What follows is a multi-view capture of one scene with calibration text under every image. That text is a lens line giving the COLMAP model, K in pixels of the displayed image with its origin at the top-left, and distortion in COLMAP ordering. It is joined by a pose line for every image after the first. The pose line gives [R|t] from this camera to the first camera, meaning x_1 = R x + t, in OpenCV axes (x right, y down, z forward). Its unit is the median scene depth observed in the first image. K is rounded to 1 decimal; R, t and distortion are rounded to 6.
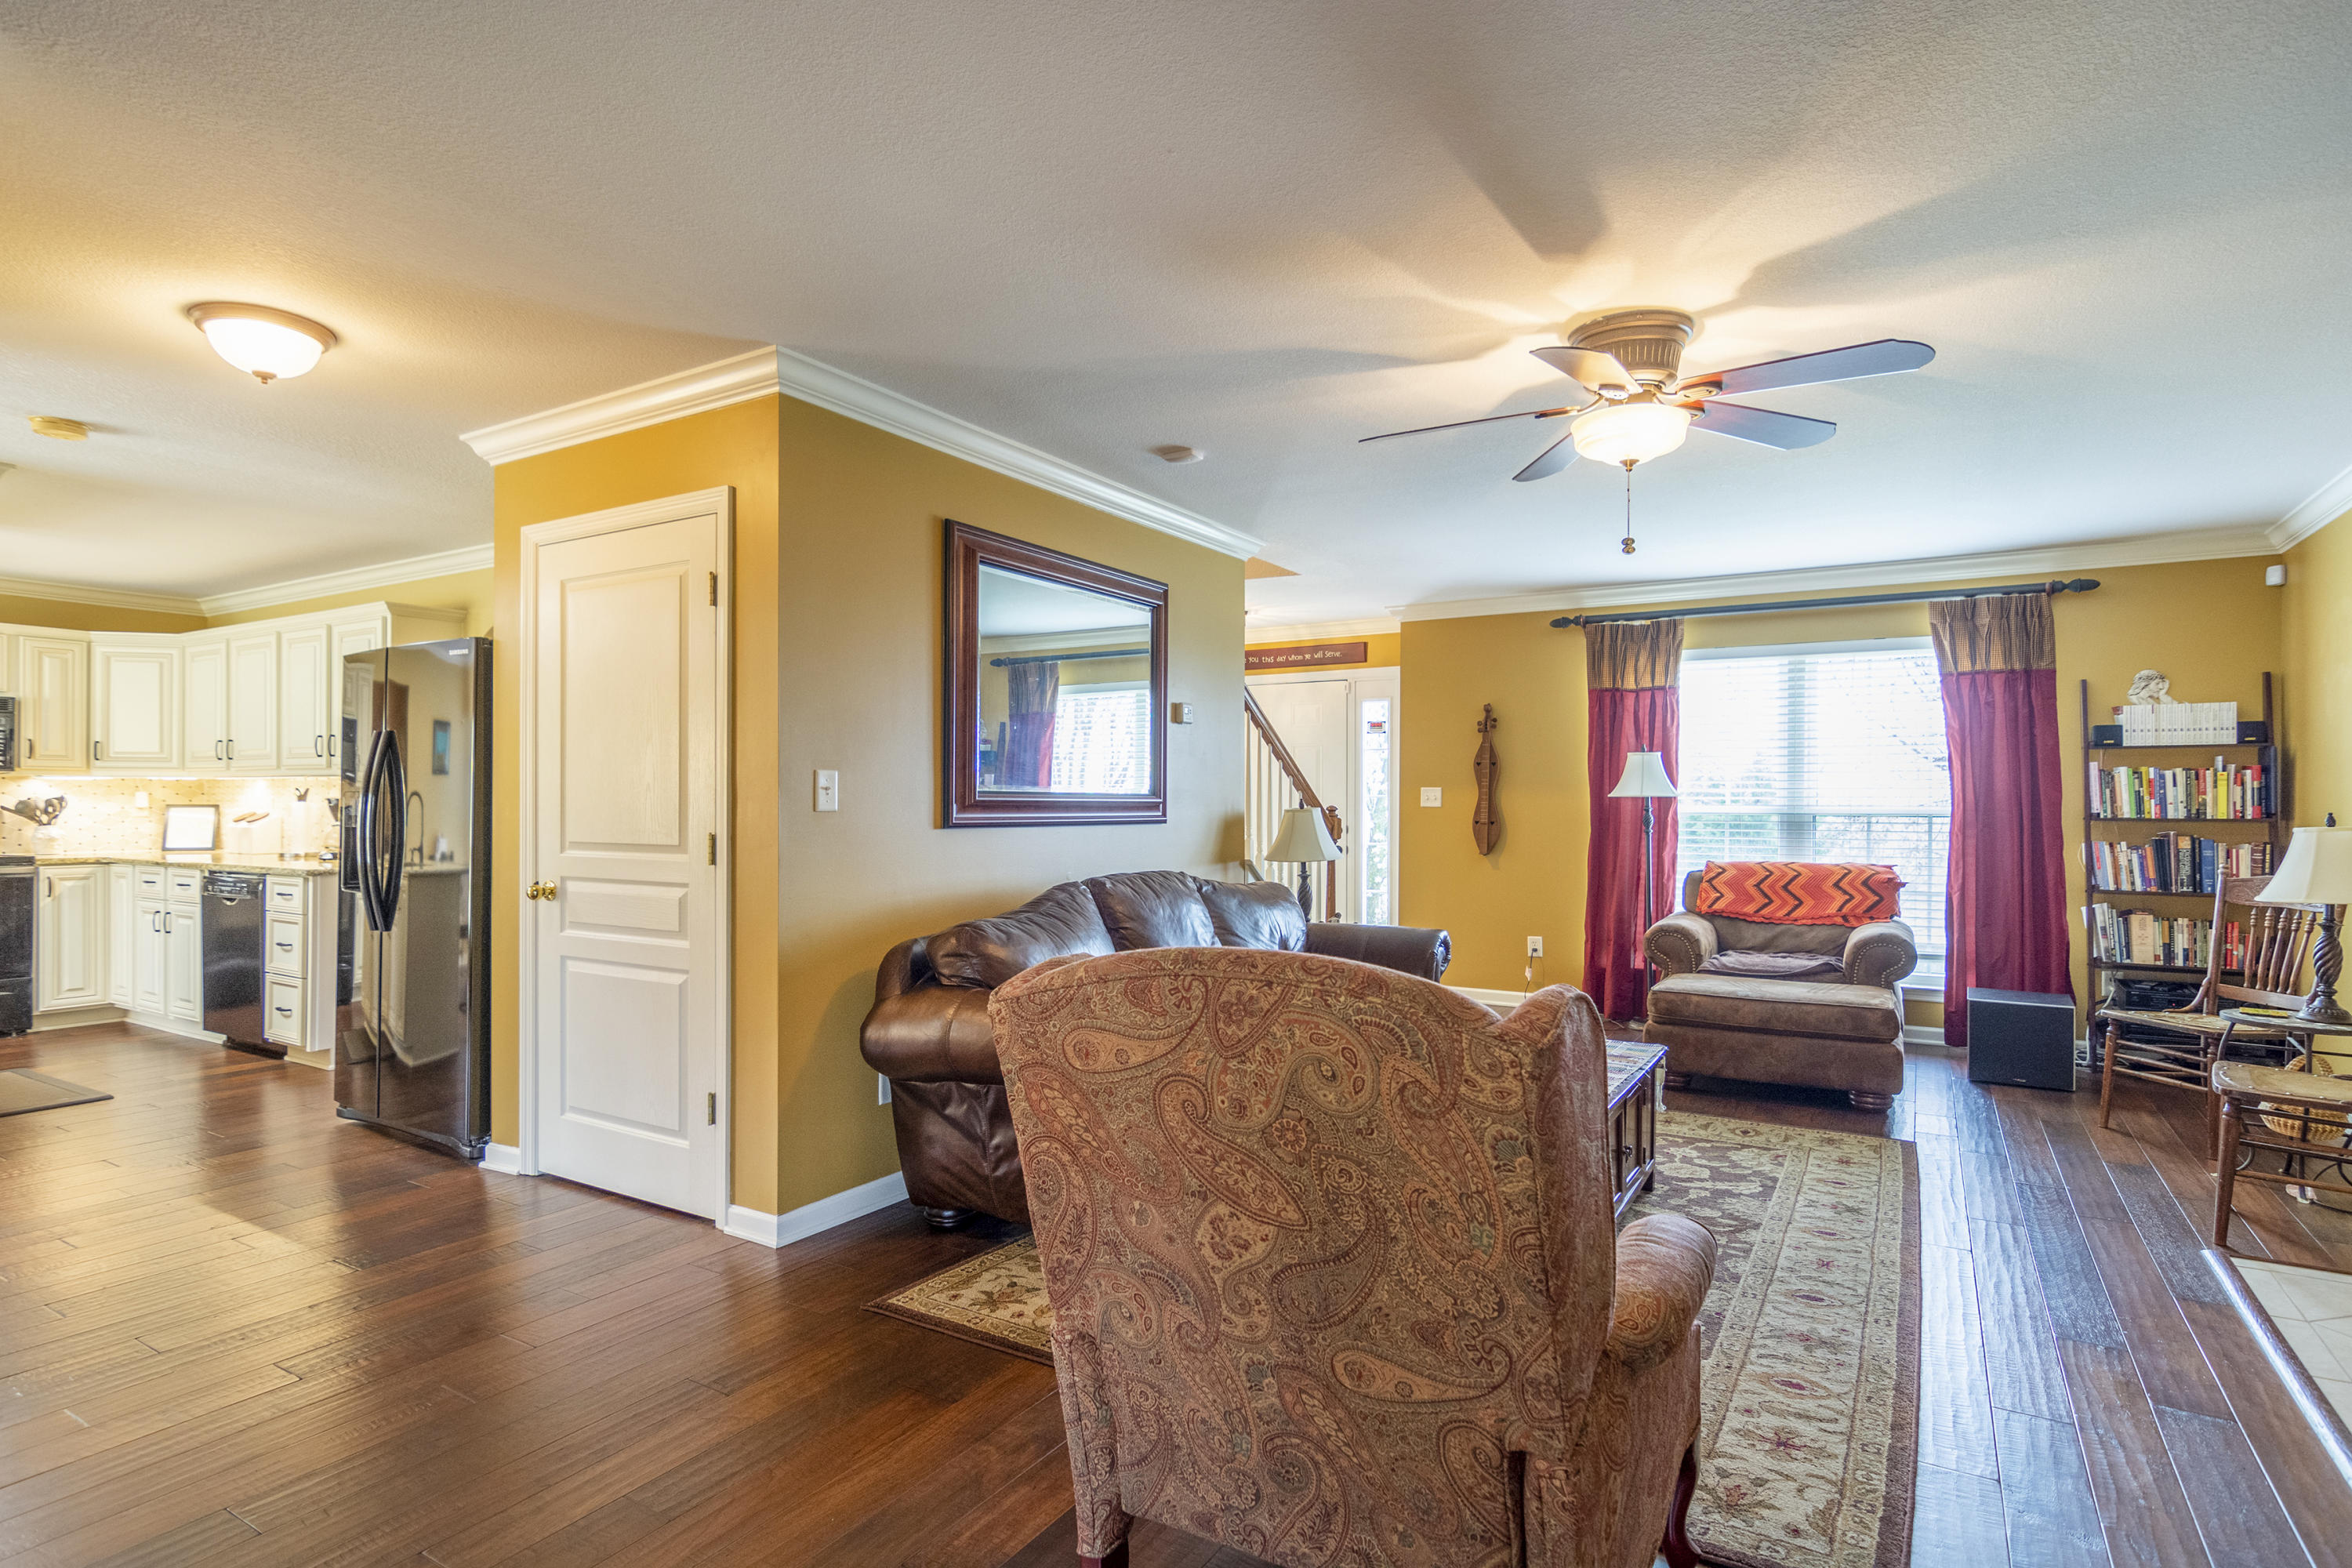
lens RADIAL K [[1172.7, 0, 1272.6], [0, 1172.7, 797.7], [0, 0, 1]] dist [0.009306, 0.000631]
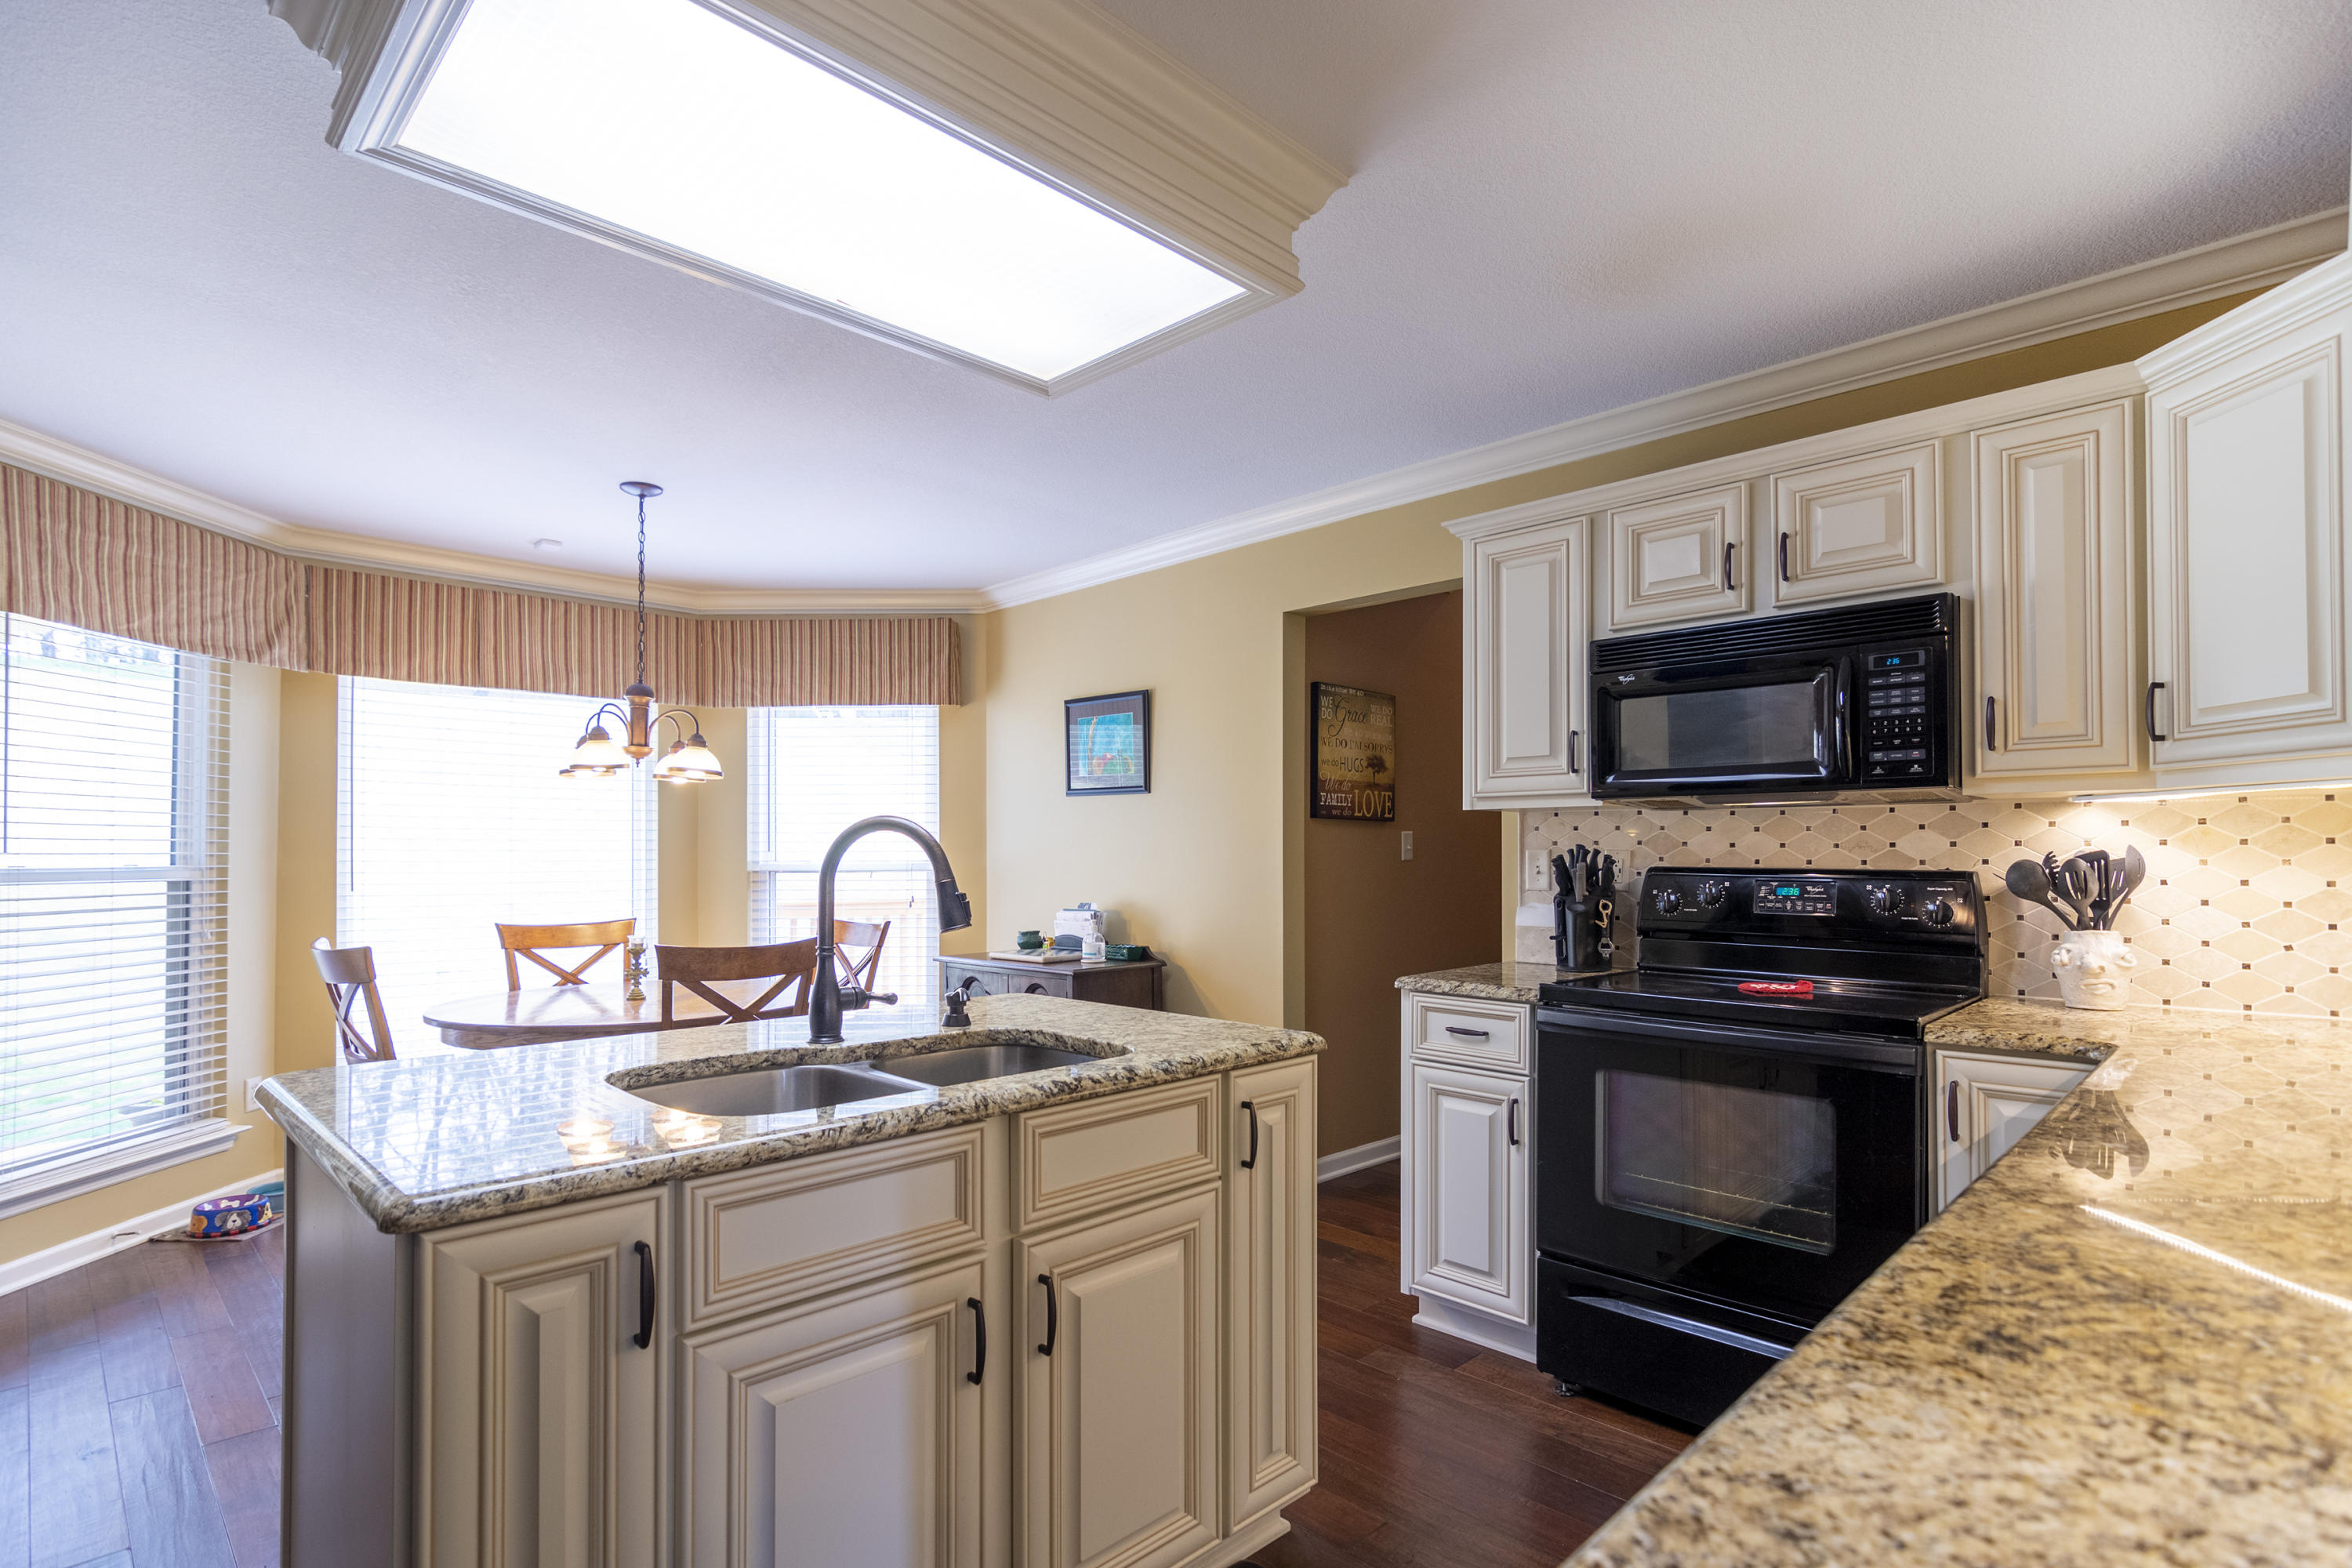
lens RADIAL K [[1172.7, 0, 1192.0], [0, 1172.7, 841.3], [0, 0, 1]] dist [0.009306, 0.000631]
pose [[-0.298019, -0.011584, -0.954489, -0.604715], [0.008905, 0.999849, -0.014915, -0.001062], [0.954518, -0.012945, -0.297871, 0.850208]]
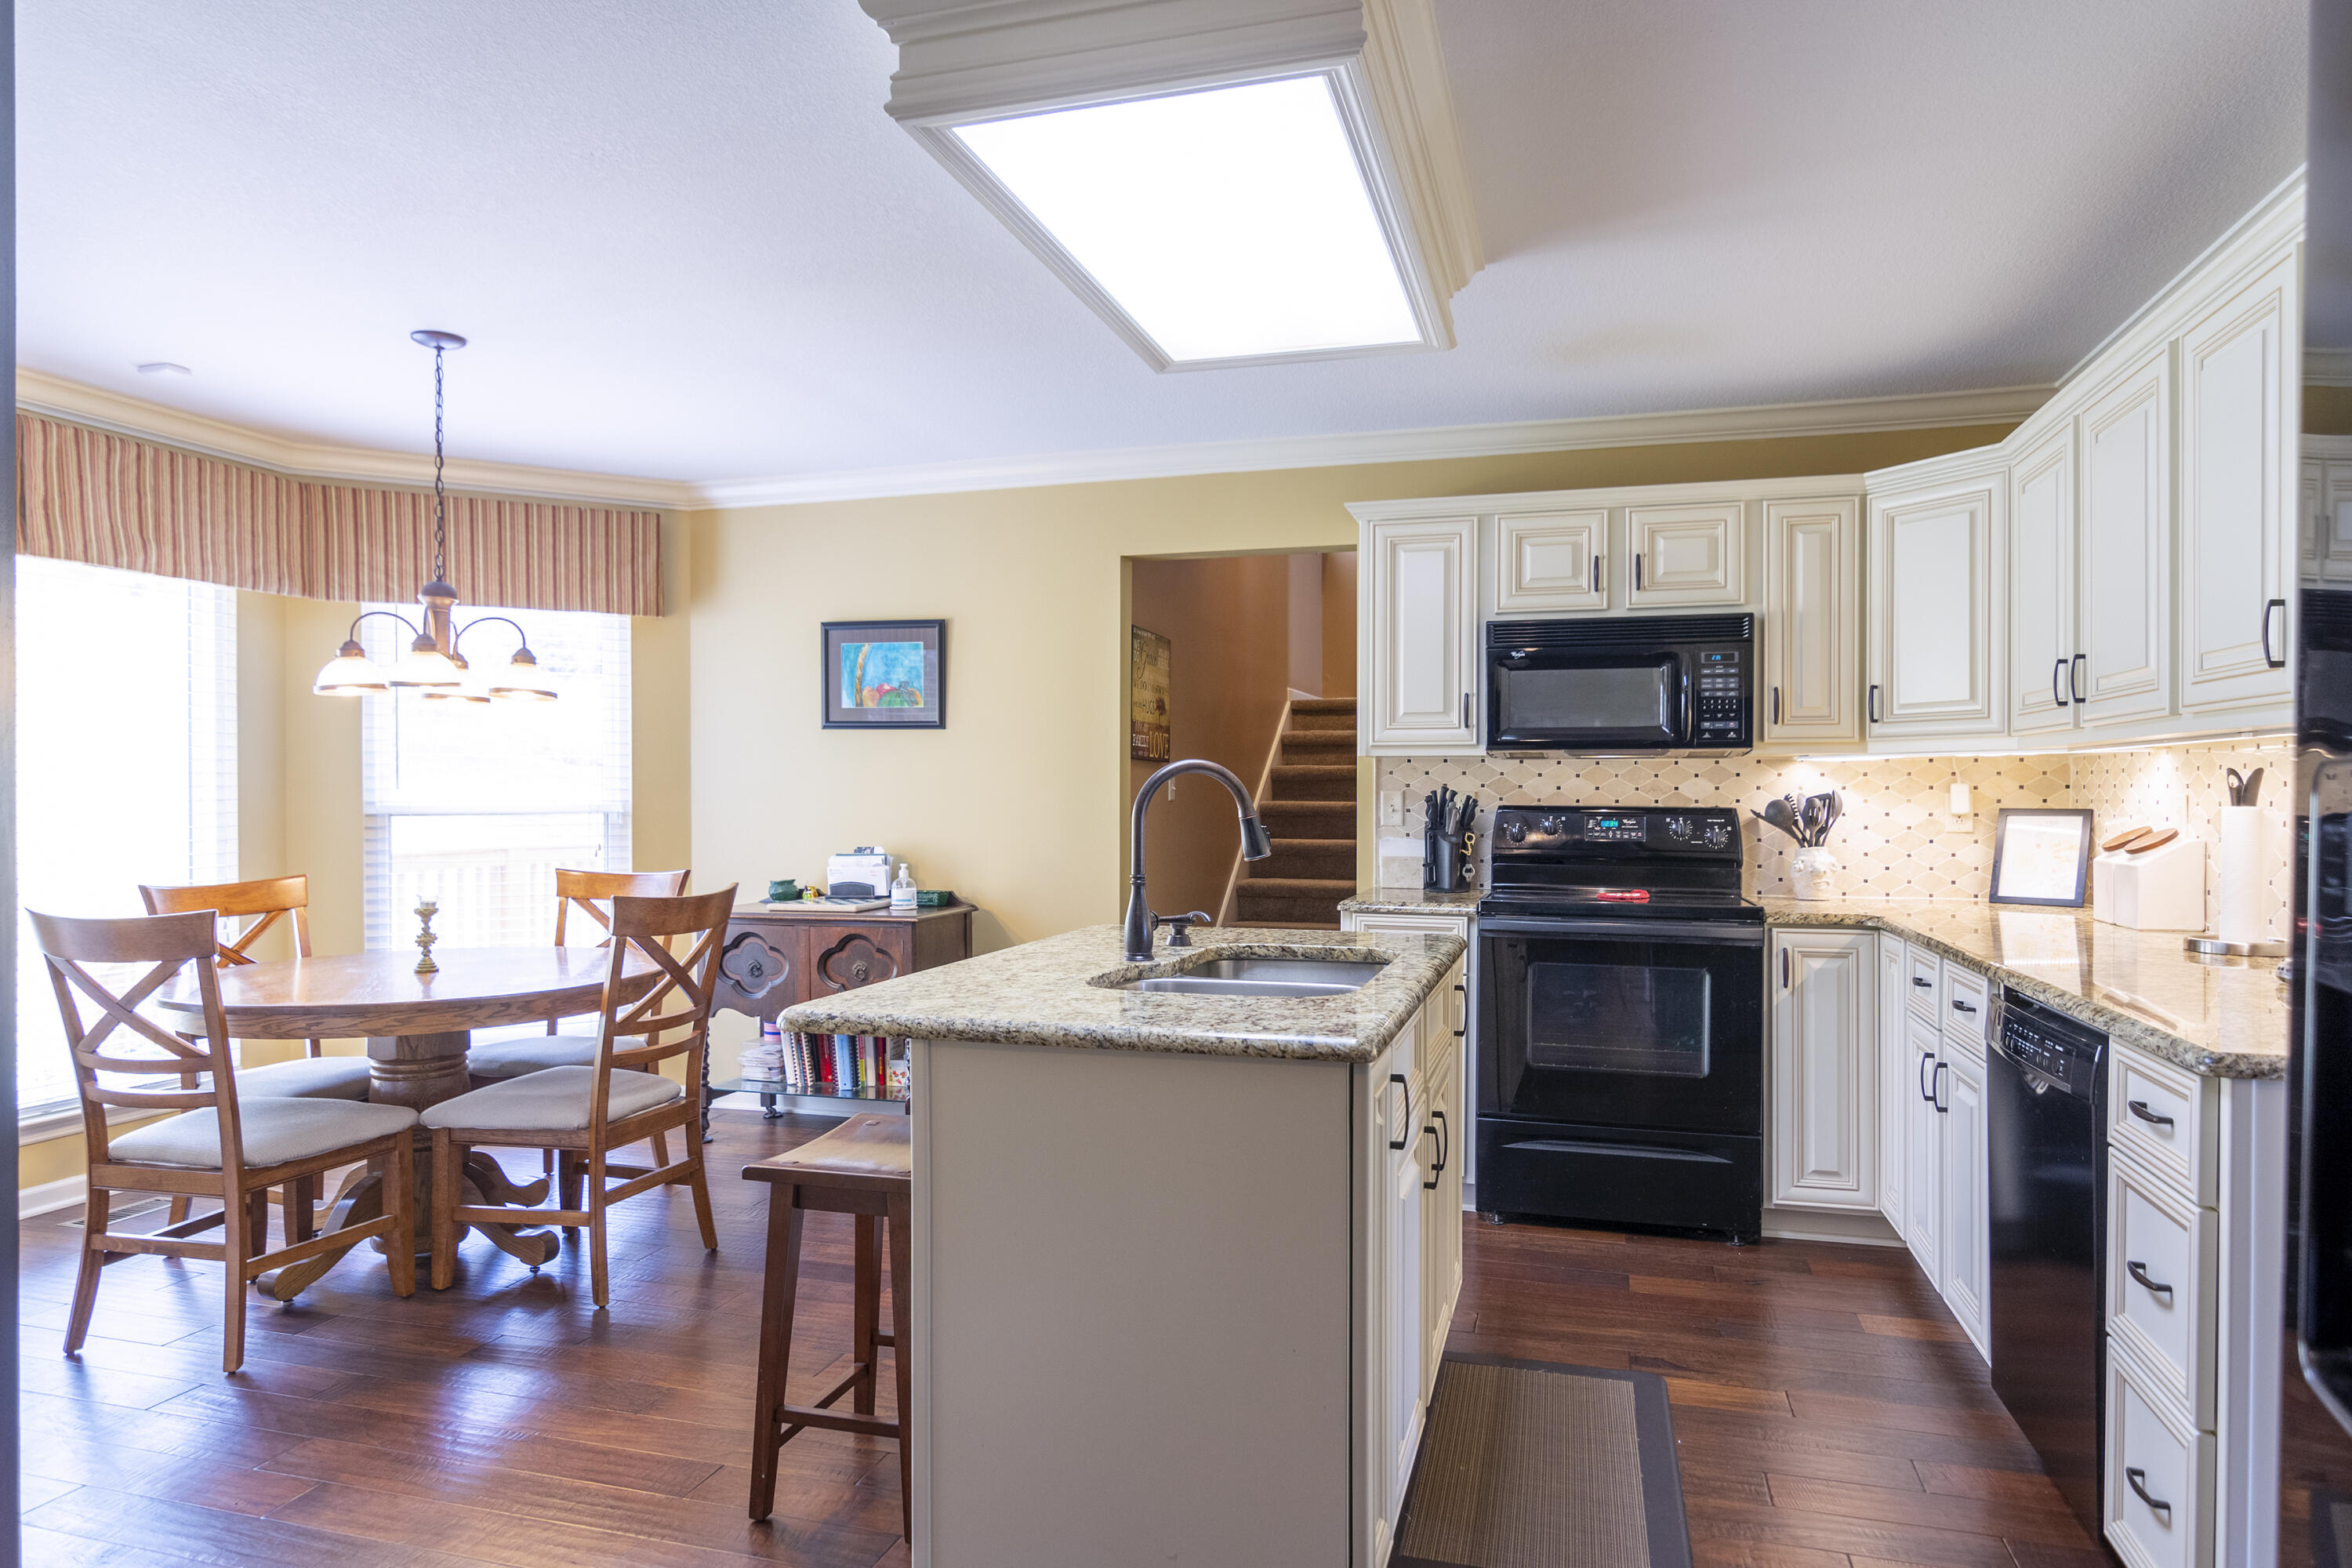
lens RADIAL K [[1405.8, 0, 1188.3], [0, 1405.8, 809.5], [0, 0, 1]] dist [0.002730, 0.002115]
pose [[0.200792, 0.007492, -0.979605, -0.459594], [0.006672, 0.999937, 0.009015, -0.001453], [0.979611, -0.008346, 0.200730, 0.592540]]
